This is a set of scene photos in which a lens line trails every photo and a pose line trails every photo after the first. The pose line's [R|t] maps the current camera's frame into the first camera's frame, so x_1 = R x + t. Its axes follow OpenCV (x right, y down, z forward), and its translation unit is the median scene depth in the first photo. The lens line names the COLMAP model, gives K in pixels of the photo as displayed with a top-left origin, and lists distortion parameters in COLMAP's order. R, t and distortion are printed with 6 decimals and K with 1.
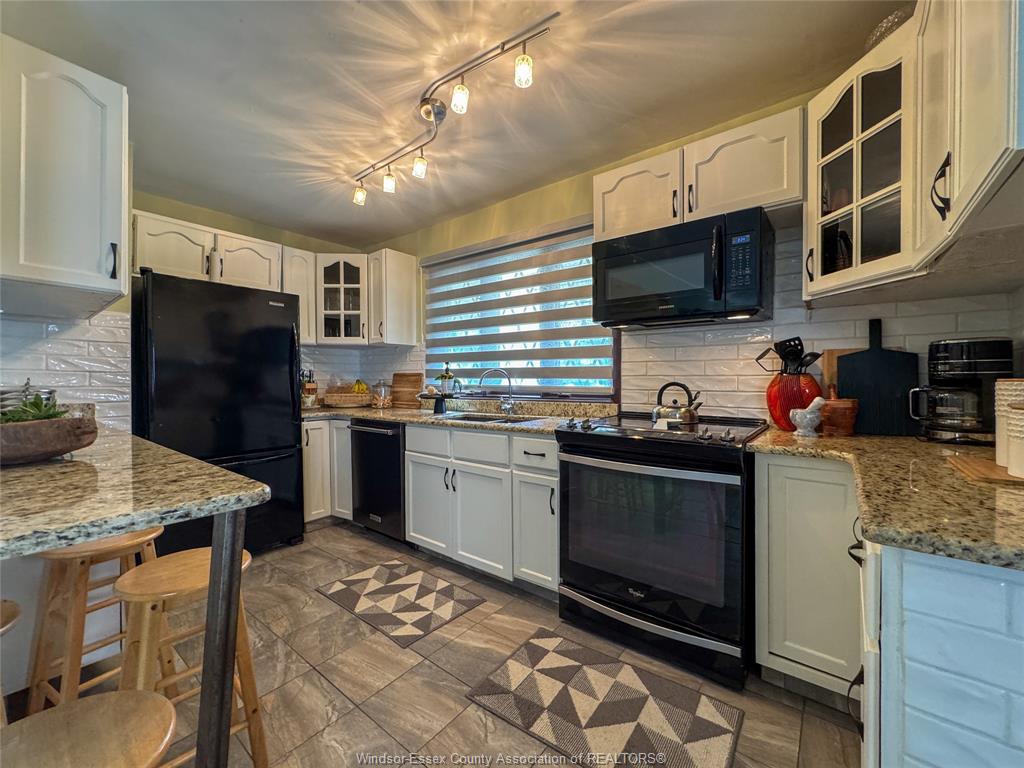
lens RADIAL K [[412.6, 0, 514.6], [0, 412.6, 386.2], [0, 0, 1]] dist [-0.008082, 0.002642]
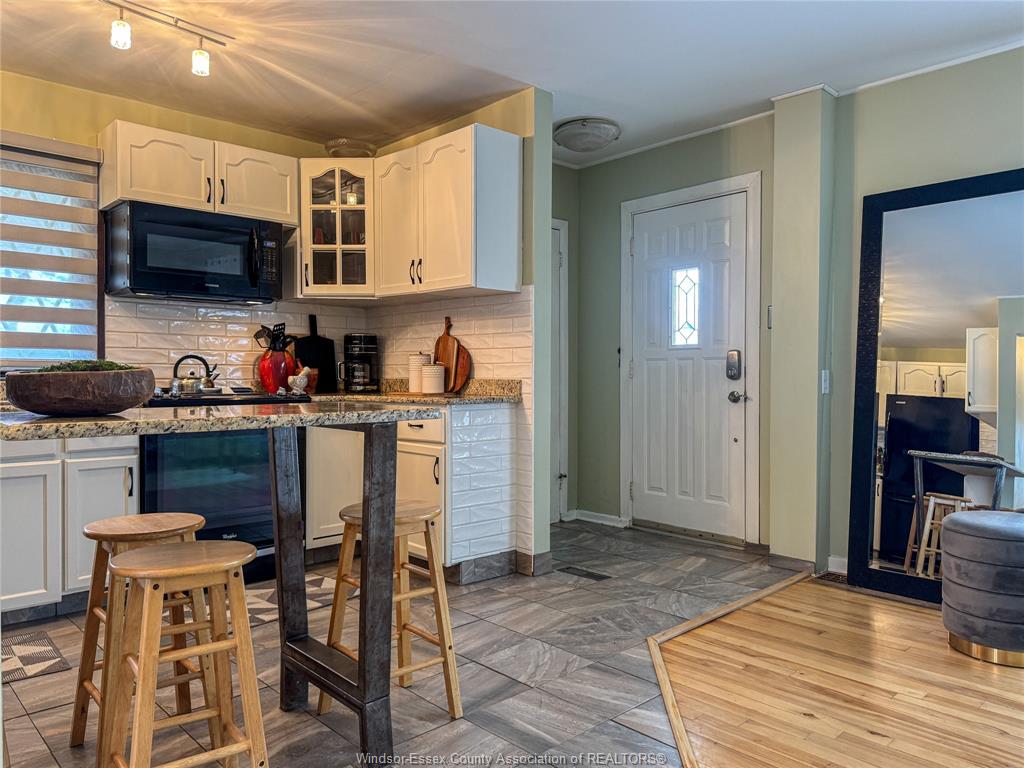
lens RADIAL K [[719.7, 0, 517.5], [0, 719.7, 386.0], [0, 0, 1]] dist [0.077837, -0.103891]
pose [[0.145009, -0.014419, 0.989325, -1.288525], [0.013511, 0.999829, 0.012592, 0.055308], [-0.989338, 0.011541, 0.145179, -0.076171]]
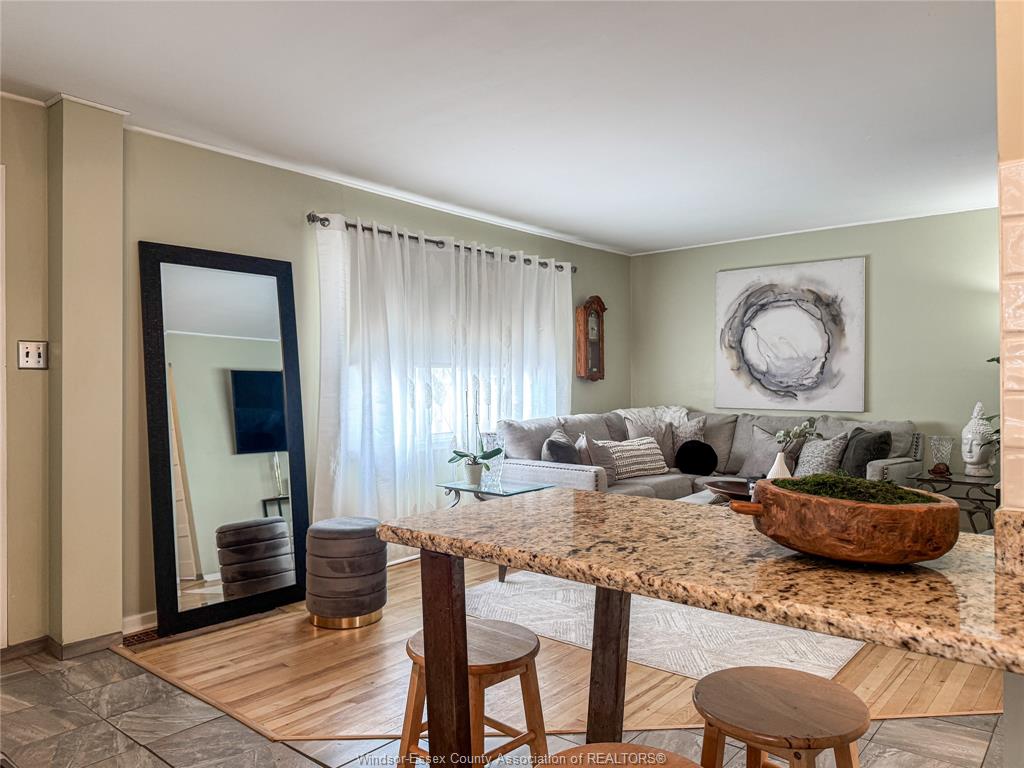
lens RADIAL K [[719.7, 0, 511.3], [0, 719.7, 384.7], [0, 0, 1]] dist [0.077837, -0.103891]
pose [[-0.999406, 0.003604, 0.034274, -0.369496], [0.003981, 0.999932, 0.010931, -0.040904], [-0.034232, 0.011061, -0.999353, 1.027324]]
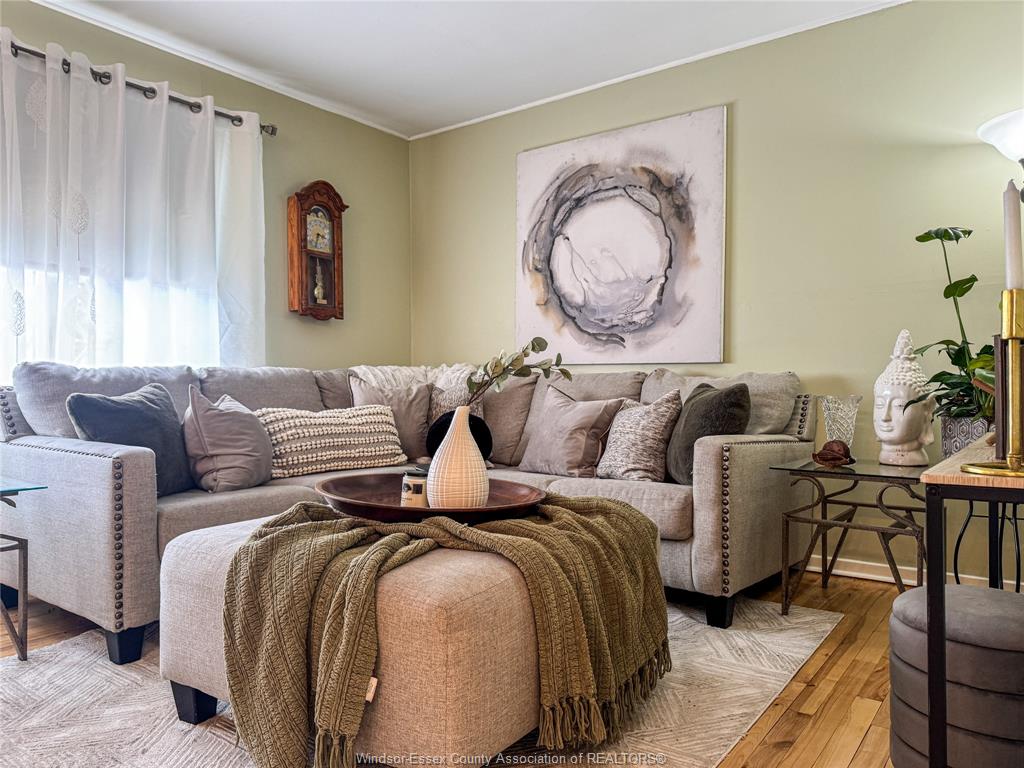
lens RADIAL K [[719.7, 0, 511.6], [0, 719.7, 387.0], [0, 0, 1]] dist [0.077837, -0.103891]
pose [[-0.999680, -0.001156, -0.025257, -1.077454], [-0.001330, 0.999975, 0.006906, 0.141255], [0.025248, 0.006938, -0.999657, -0.116227]]
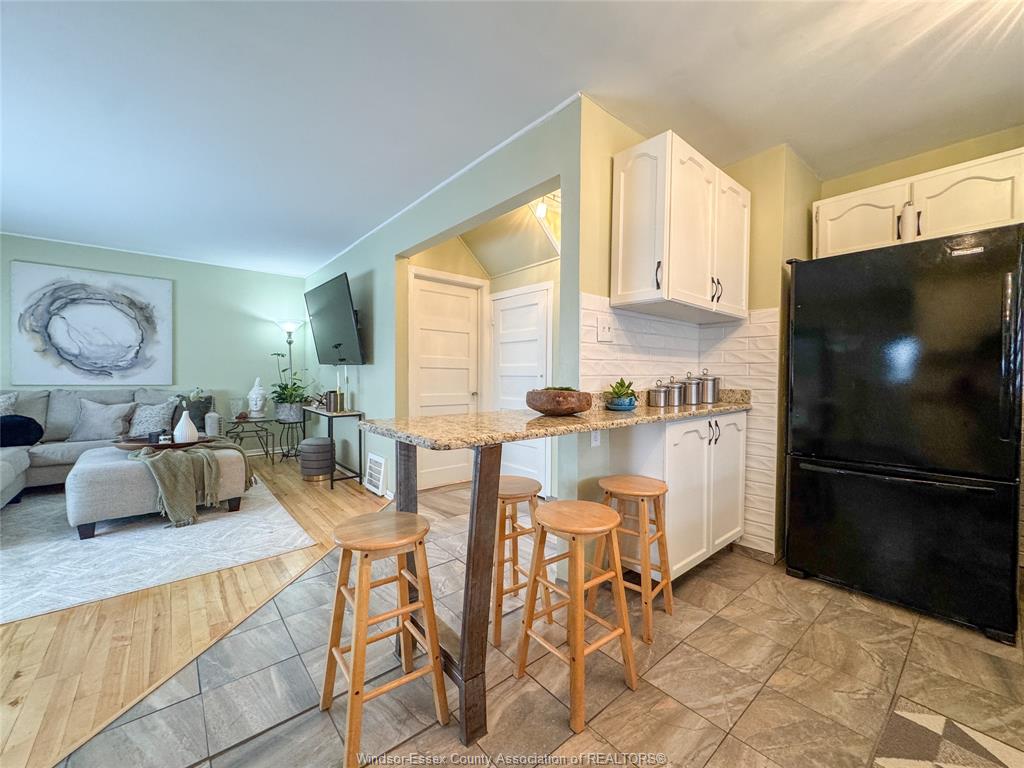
lens RADIAL K [[412.6, 0, 510.7], [0, 412.6, 383.8], [0, 0, 1]] dist [-0.008082, 0.002642]
pose [[-0.202389, 0.020280, -0.979095, 0.266814], [-0.015524, 0.999593, 0.023914, 0.006464], [0.979182, 0.020039, -0.201992, 0.566899]]
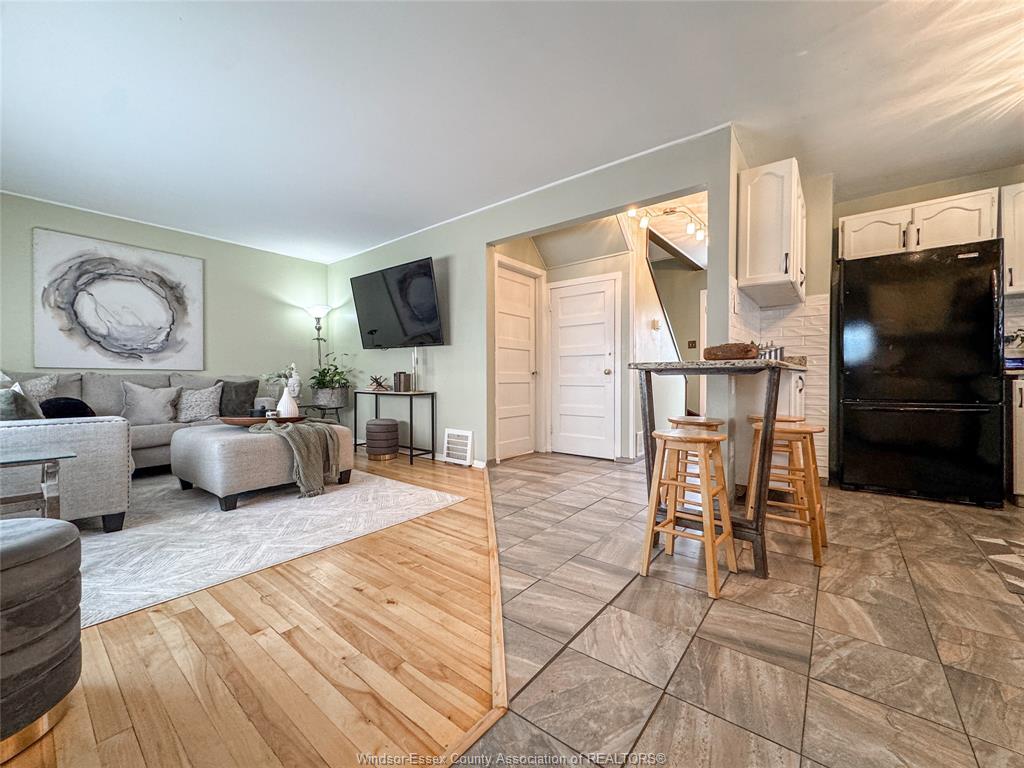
lens RADIAL K [[412.6, 0, 511.3], [0, 412.6, 383.9], [0, 0, 1]] dist [-0.008082, 0.002642]
pose [[-0.010151, 0.014791, -0.999839, 0.548109], [-0.004464, 0.999880, 0.014837, 0.129060], [0.999939, 0.004614, -0.010084, -0.103638]]
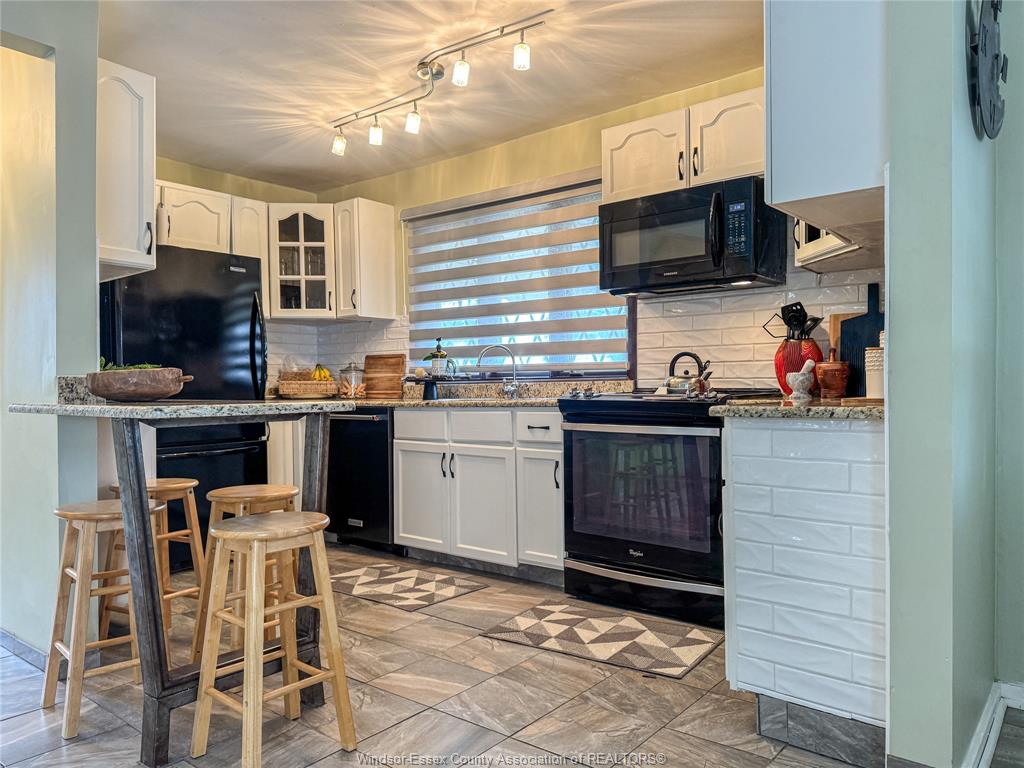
lens RADIAL K [[719.7, 0, 521.9], [0, 719.7, 395.9], [0, 0, 1]] dist [0.077837, -0.103891]
pose [[0.999937, -0.008648, -0.007125, 0.020858], [0.008644, 0.999962, -0.000610, 0.087754], [0.007130, 0.000548, 0.999974, -0.654873]]
